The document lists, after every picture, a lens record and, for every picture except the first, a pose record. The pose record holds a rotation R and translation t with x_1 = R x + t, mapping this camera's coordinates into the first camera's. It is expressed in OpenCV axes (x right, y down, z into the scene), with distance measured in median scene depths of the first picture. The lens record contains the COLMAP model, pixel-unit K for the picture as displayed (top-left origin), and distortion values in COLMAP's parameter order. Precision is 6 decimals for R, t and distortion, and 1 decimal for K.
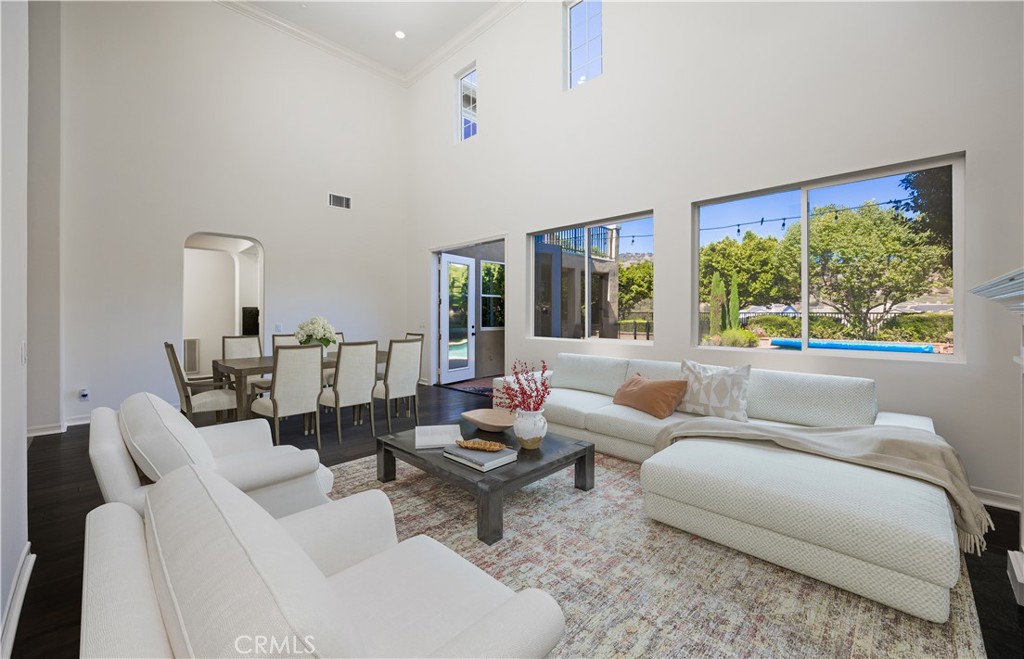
lens RADIAL K [[403.1, 0, 509.4], [0, 403.1, 320.6], [0, 0, 1]] dist [-0.002894, -0.000034]
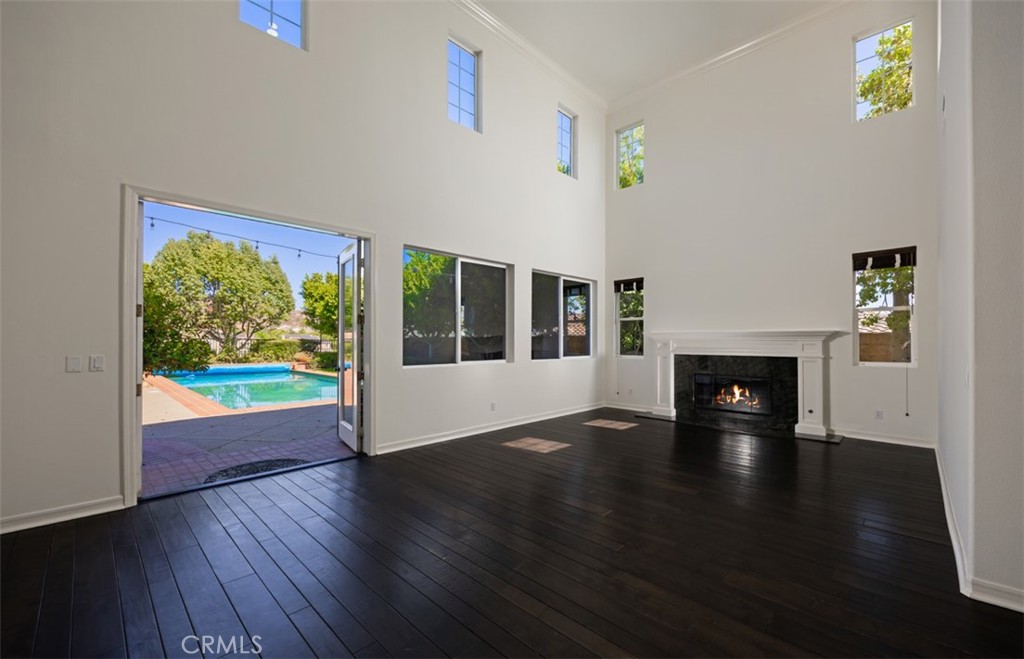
lens RADIAL K [[403.1, 0, 516.7], [0, 403.1, 335.8], [0, 0, 1]] dist [-0.002894, -0.000034]
pose [[-0.009541, 0.017290, 0.999805, -0.264295], [0.008209, 0.999818, -0.017212, -0.002599], [-0.999921, 0.008043, -0.009681, 0.254316]]
